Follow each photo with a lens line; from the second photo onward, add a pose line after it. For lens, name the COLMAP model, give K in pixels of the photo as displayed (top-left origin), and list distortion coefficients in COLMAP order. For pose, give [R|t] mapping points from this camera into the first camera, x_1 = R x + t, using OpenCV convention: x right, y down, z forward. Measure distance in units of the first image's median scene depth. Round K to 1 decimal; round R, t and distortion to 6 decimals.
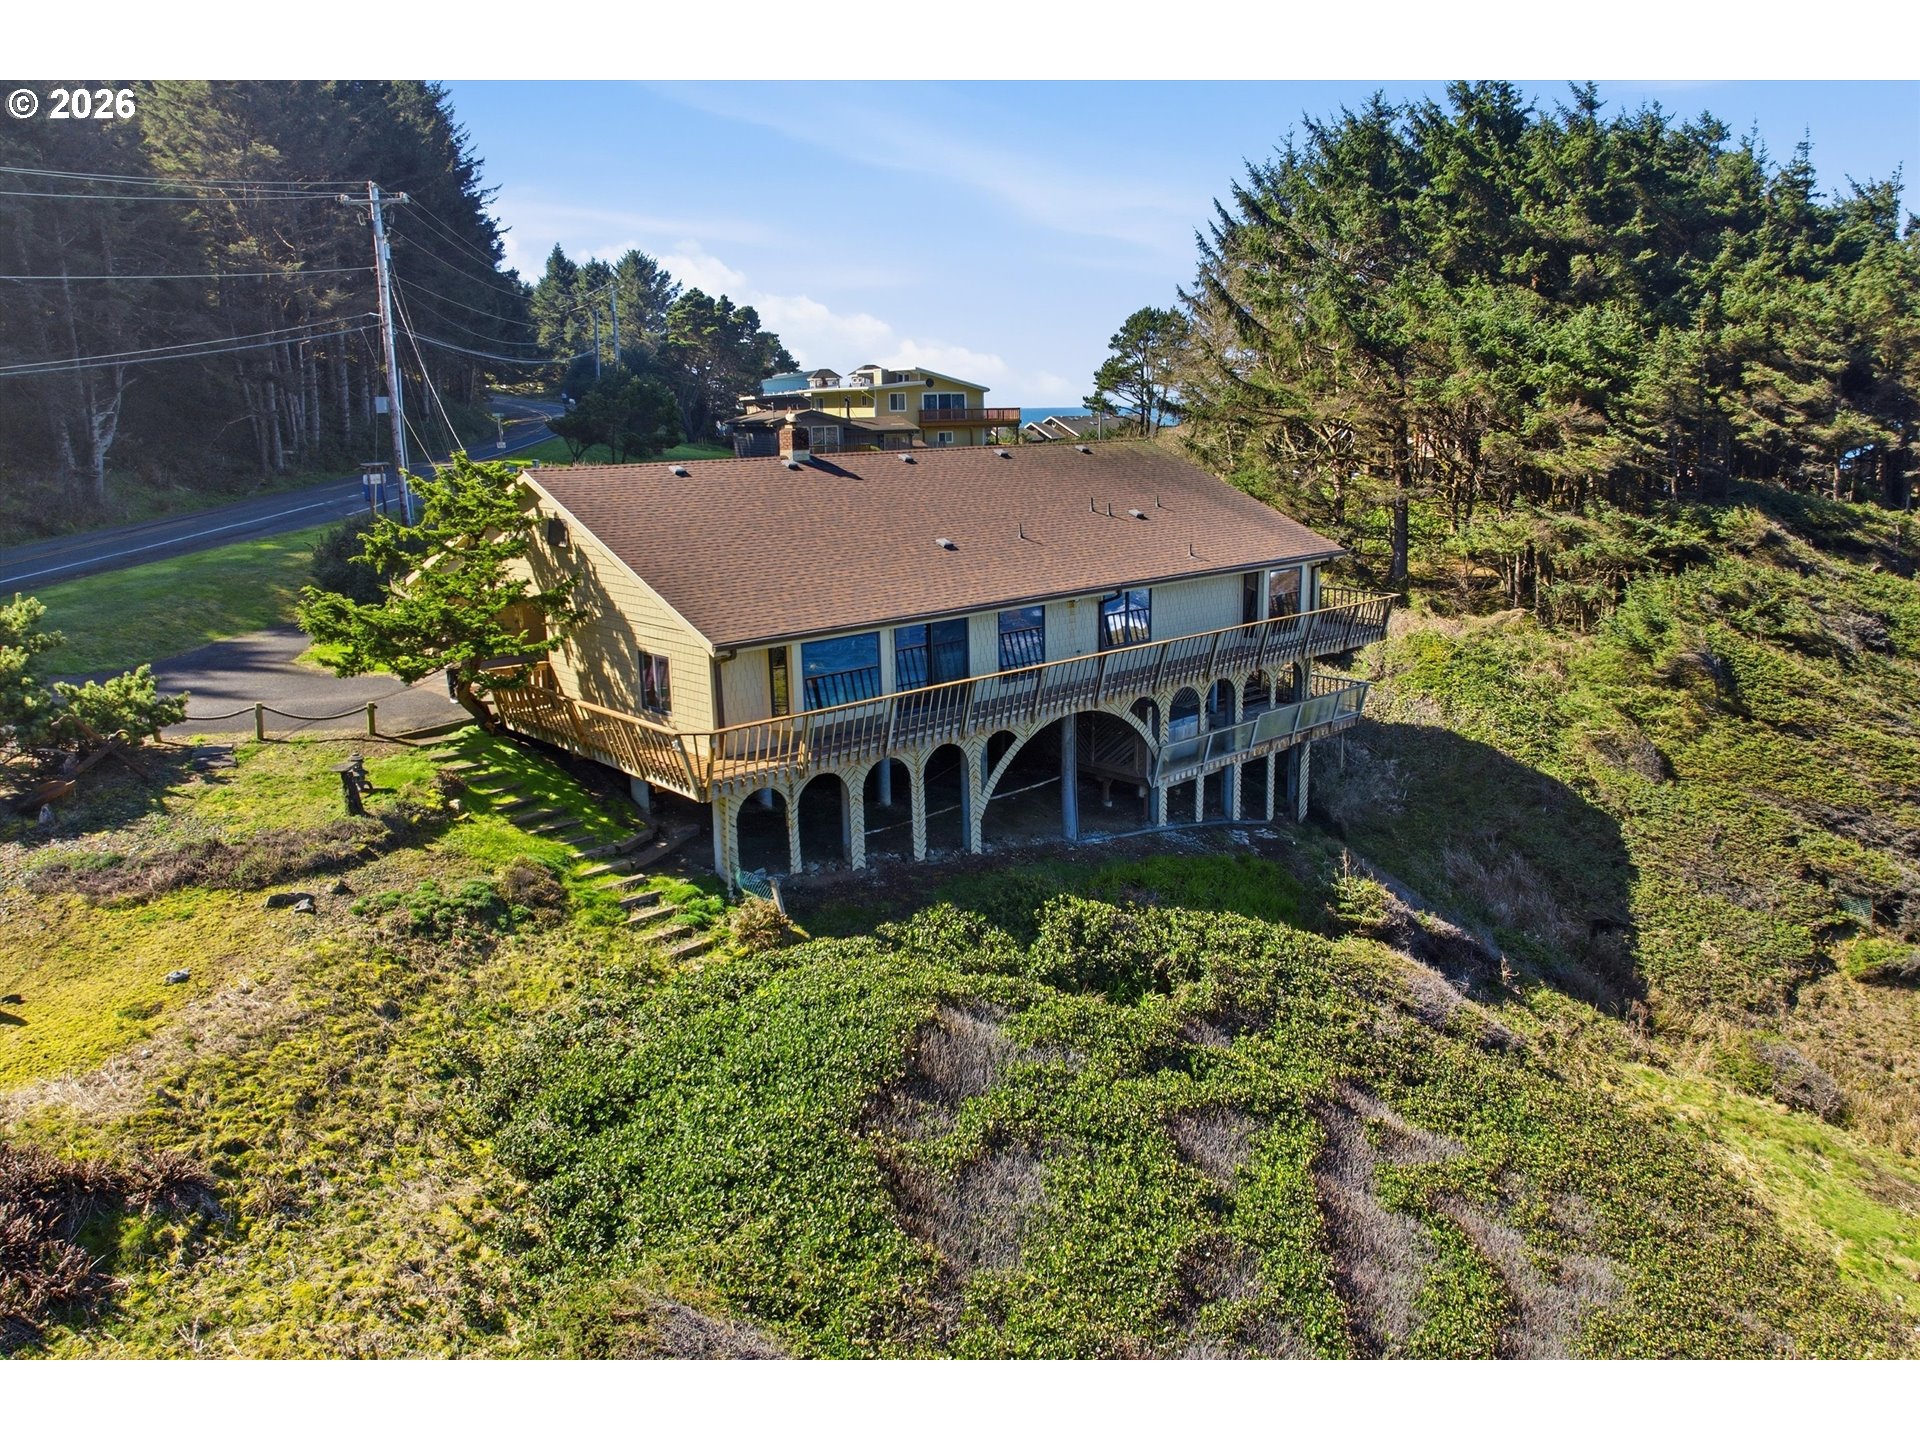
lens RADIAL K [[1361.4, 0, 960.0], [0, 1361.4, 720.0], [0, 0, 1]] dist [-0.042791, -0.000638]
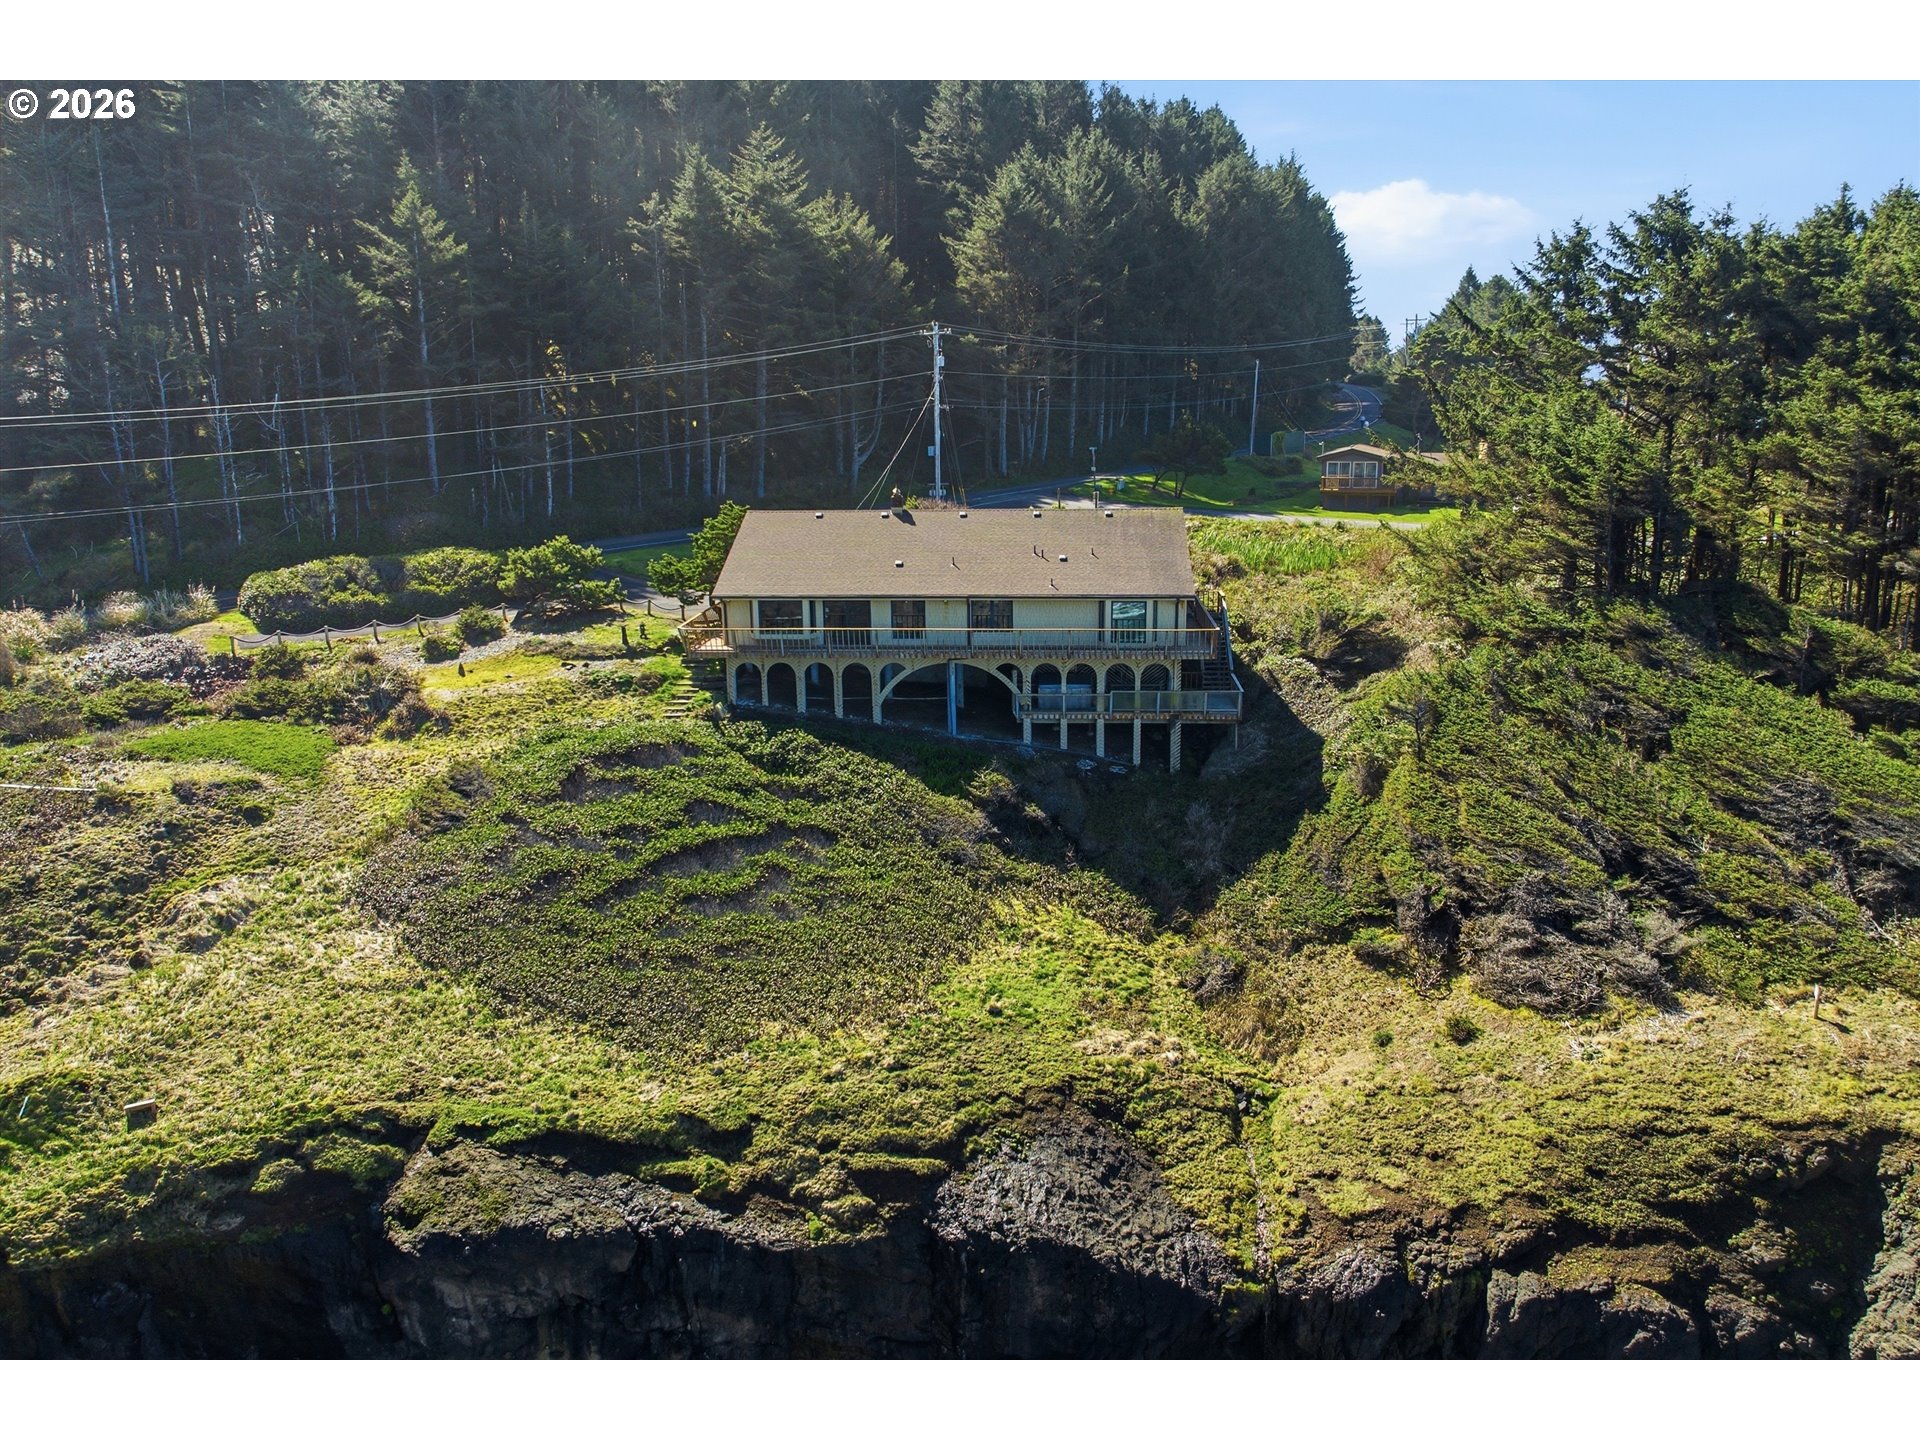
lens RADIAL K [[1361.4, 0, 960.0], [0, 1361.4, 720.0], [0, 0, 1]] dist [-0.042791, -0.000638]
pose [[0.682570, 0.182394, -0.707694, 1.275118], [-0.167101, 0.981654, 0.091833, -0.091210], [0.711460, 0.055574, 0.700525, -0.238136]]
